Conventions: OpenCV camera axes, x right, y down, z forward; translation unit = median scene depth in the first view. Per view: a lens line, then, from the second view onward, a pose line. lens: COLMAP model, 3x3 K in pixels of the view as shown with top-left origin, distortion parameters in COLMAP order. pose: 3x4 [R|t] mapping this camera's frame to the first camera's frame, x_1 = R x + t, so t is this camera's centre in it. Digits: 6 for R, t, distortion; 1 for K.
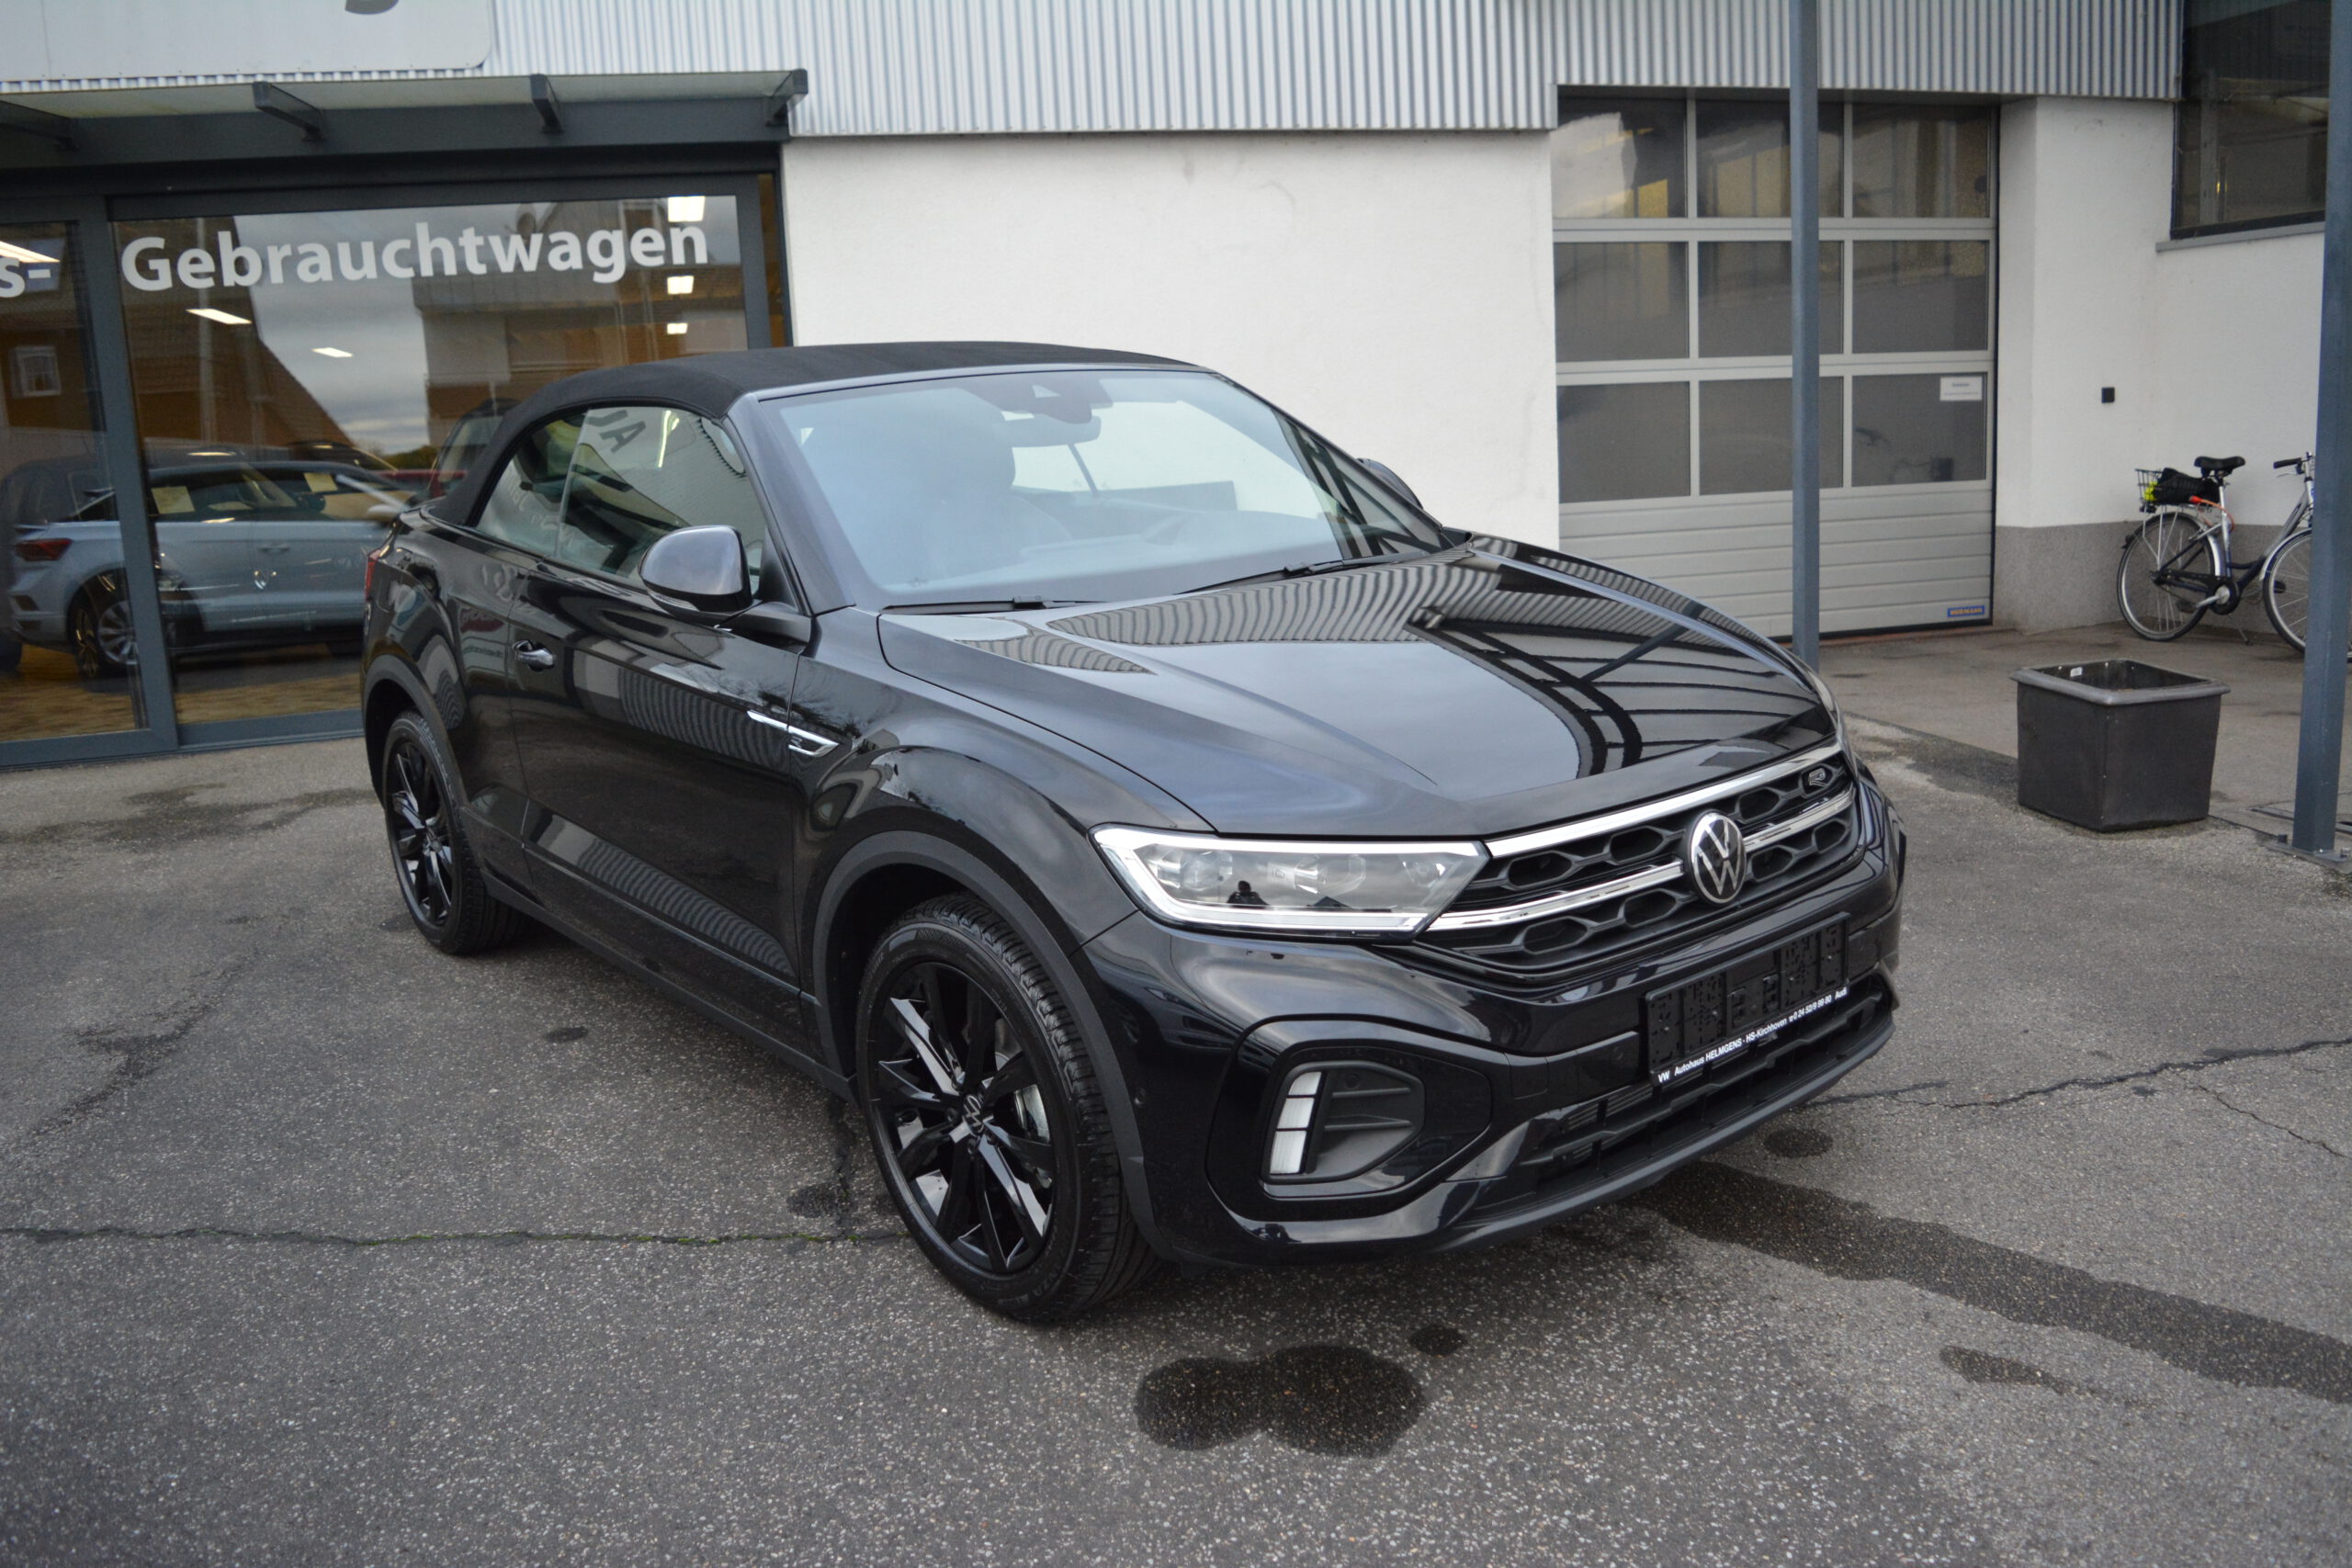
lens RADIAL K [[1847.8, 0, 1179.5], [0, 1847.8, 783.9], [0, 0, 1]] dist [-0.093705, 0.021502]
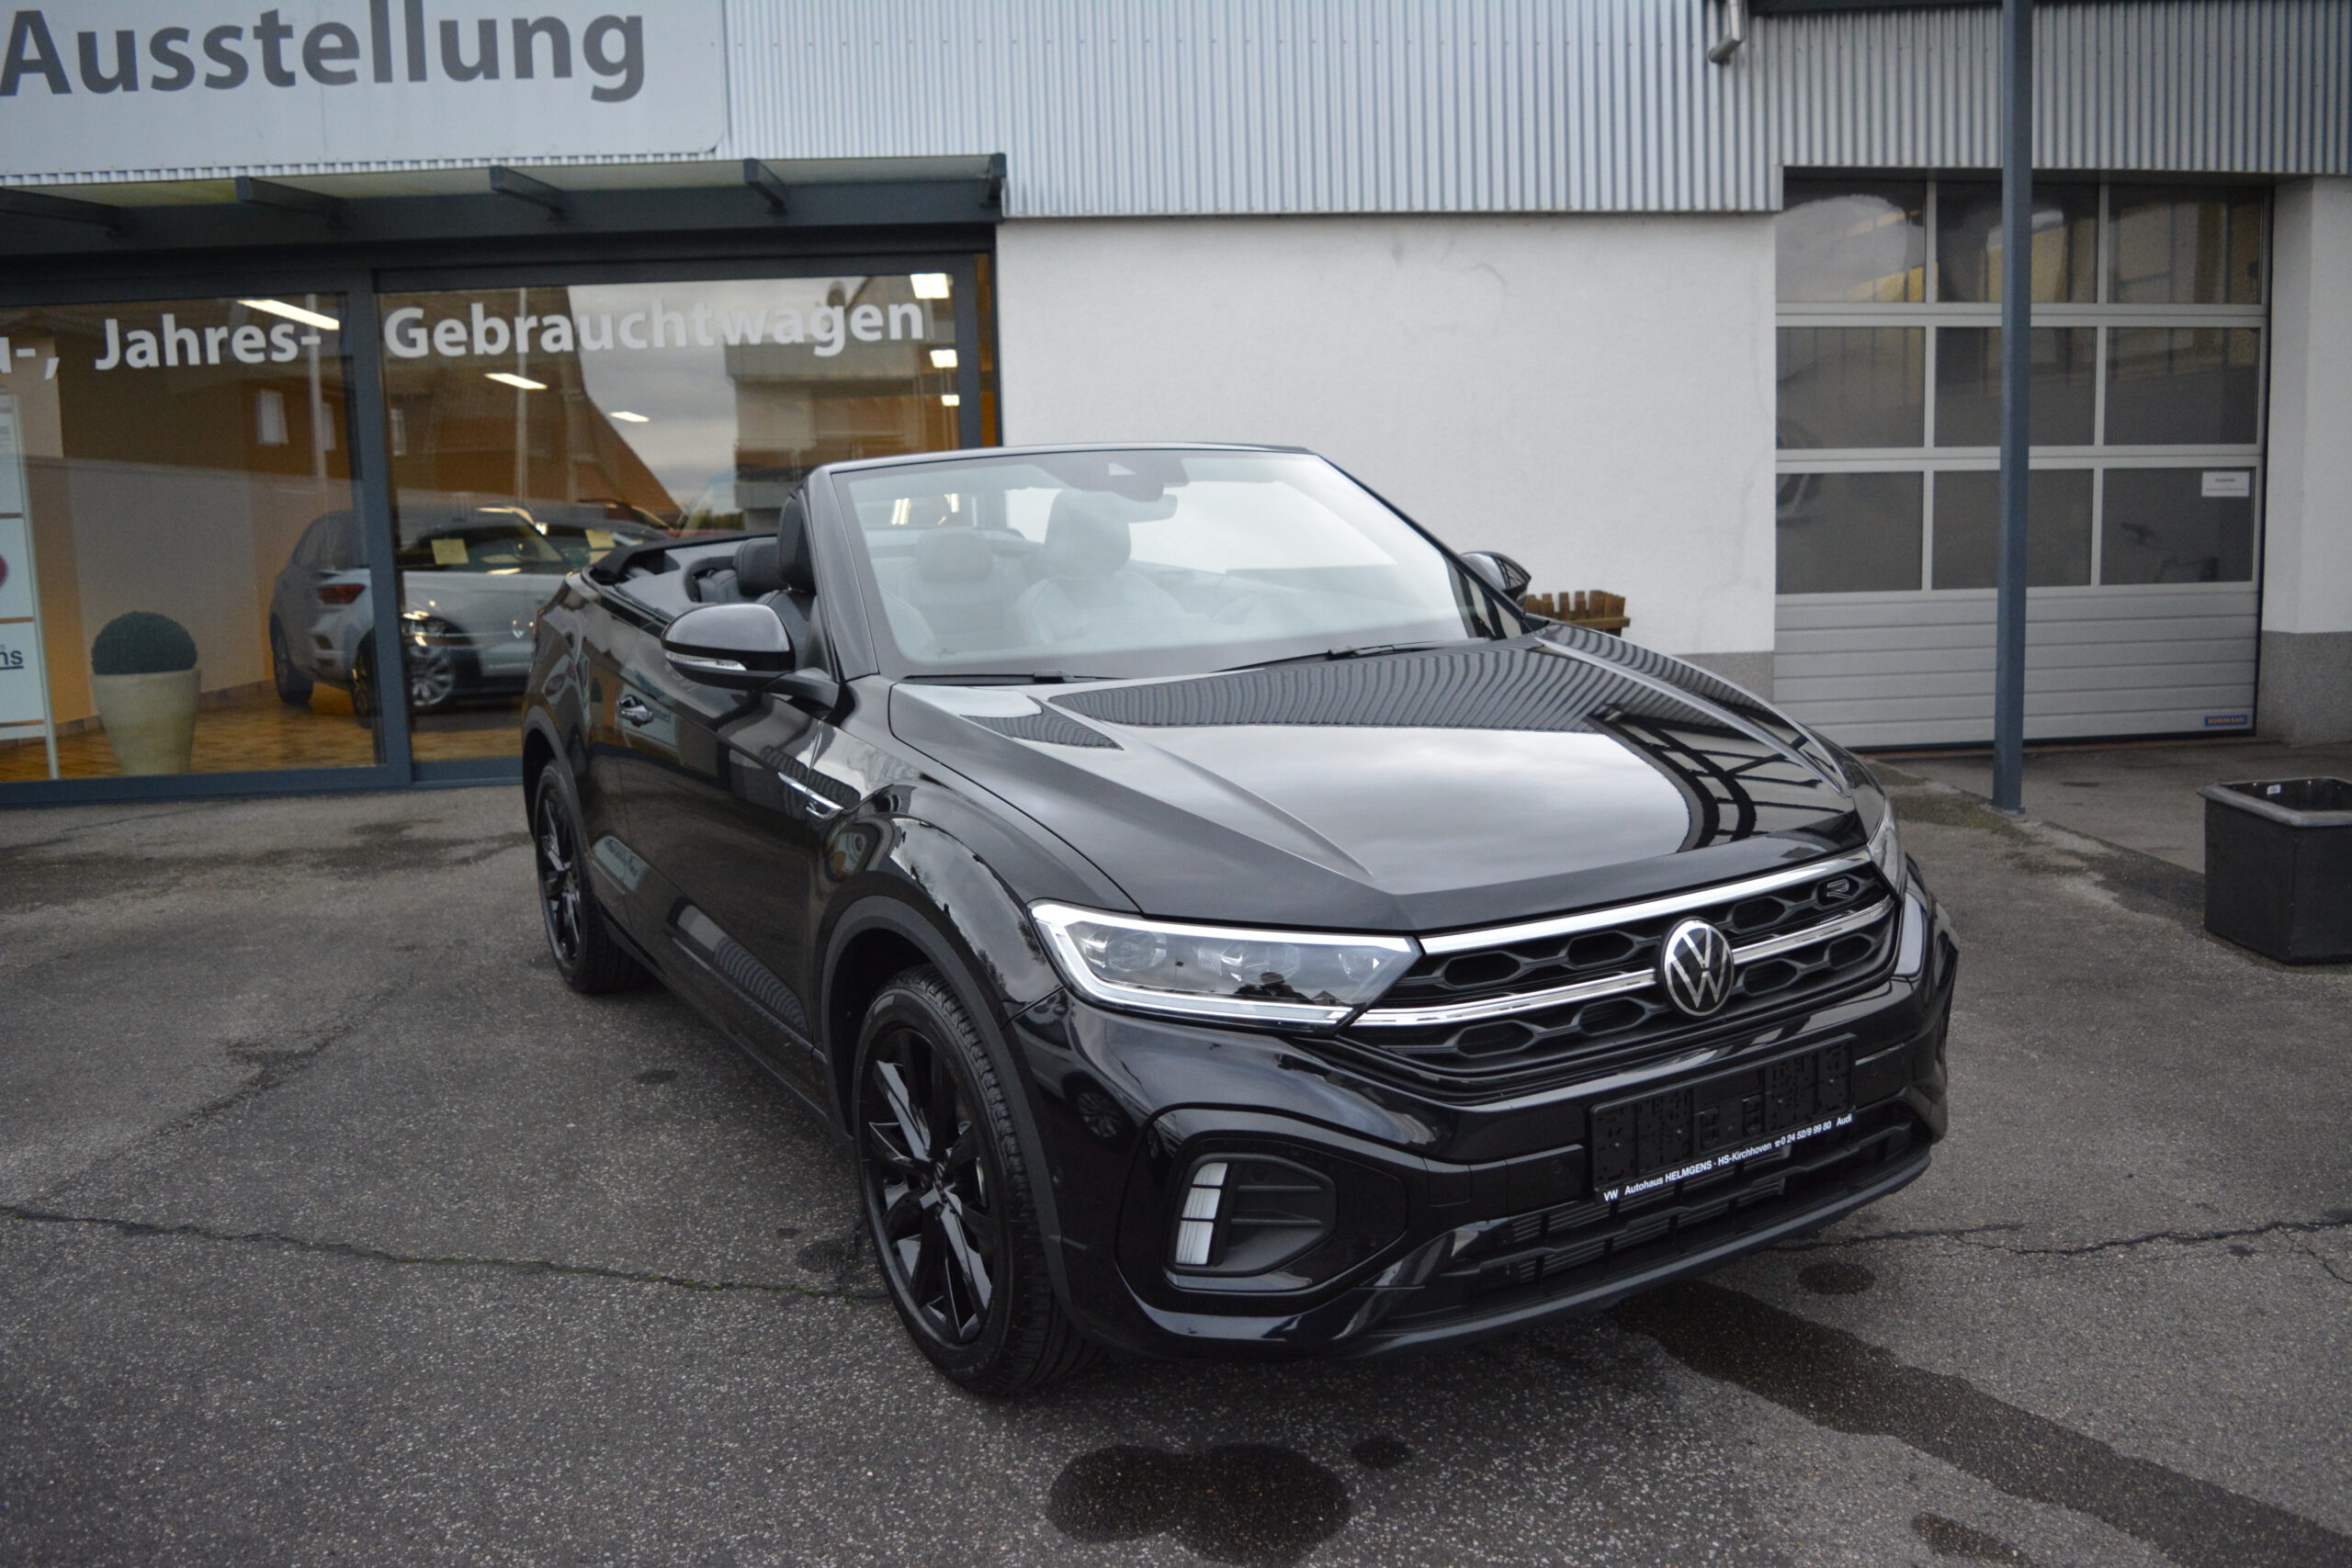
lens RADIAL K [[1847.8, 0, 1179.5], [0, 1847.8, 783.9], [0, 0, 1]] dist [-0.093705, 0.021502]
pose [[0.986967, 0.042544, -0.155197, 0.131344], [-0.048871, 0.998113, -0.037178, -0.005066], [0.153322, 0.044278, 0.987184, 0.015441]]
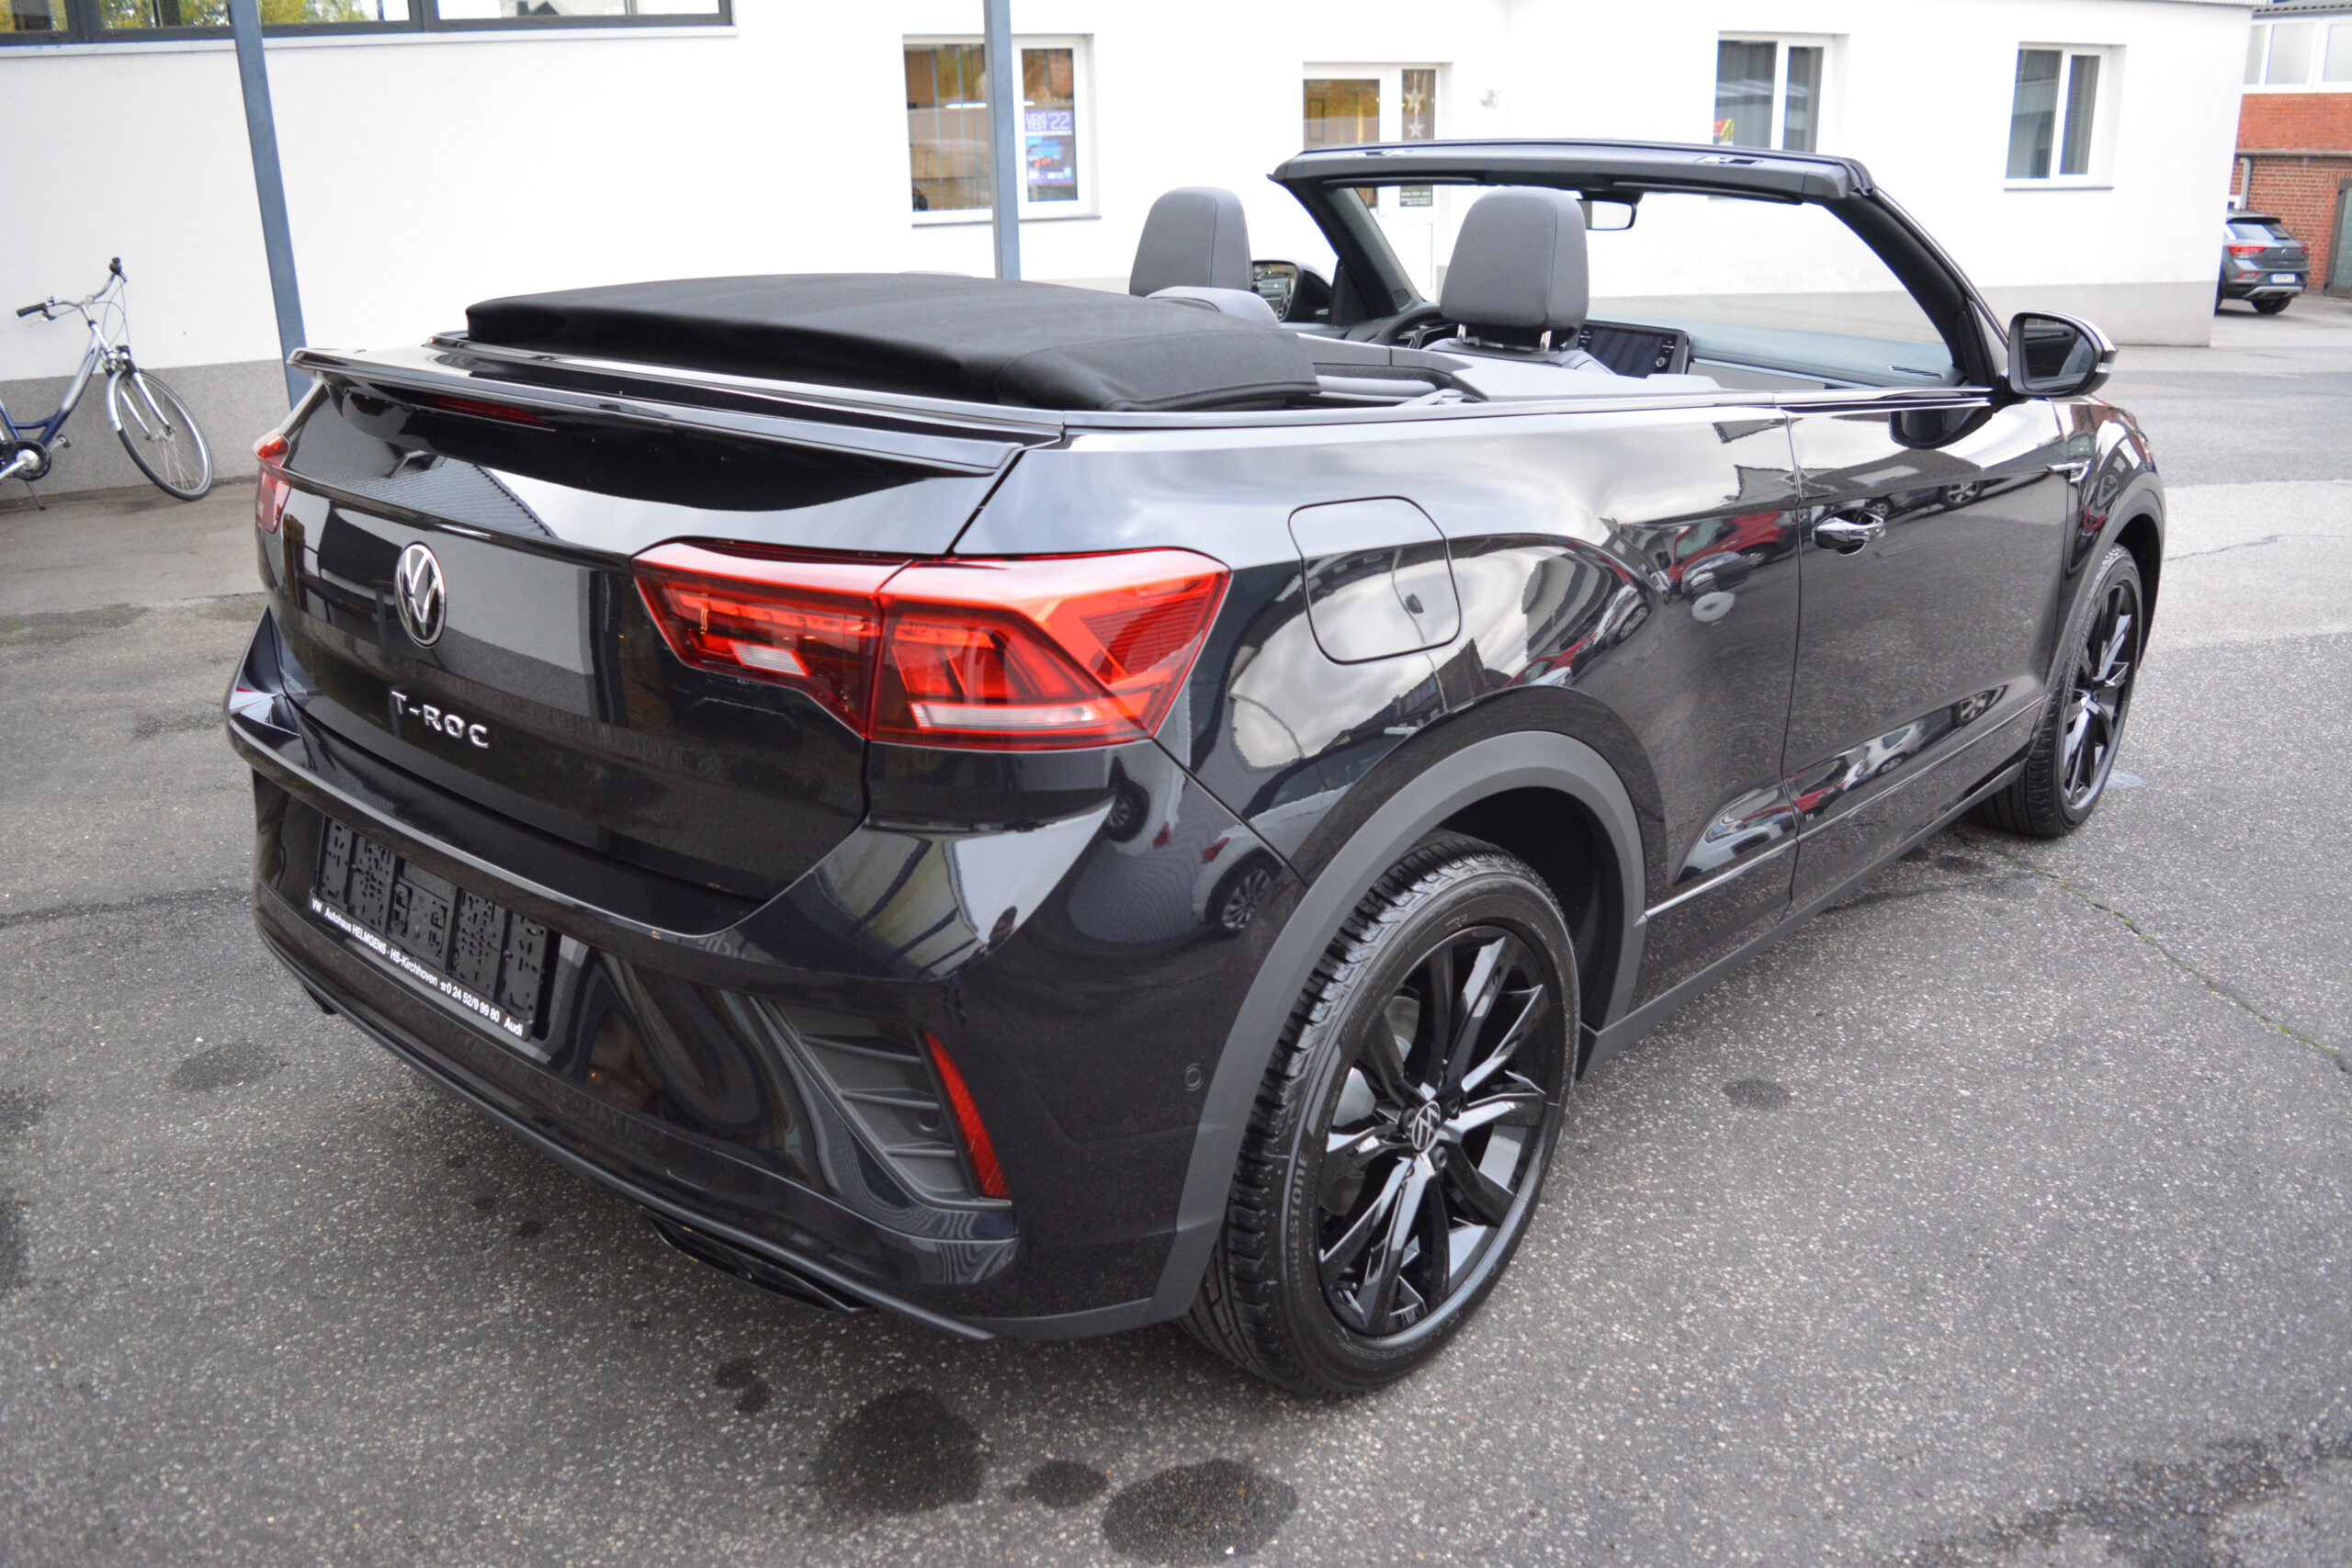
lens RADIAL K [[1851.1, 0, 1176.0], [0, 1851.1, 784.0], [0, 0, 1]] dist [-0.094776, 0.024013]
pose [[-0.155066, -0.274346, 0.949046, -1.090419], [0.214503, 0.928397, 0.303425, -0.267912], [-0.964336, 0.250624, -0.085115, 1.463860]]
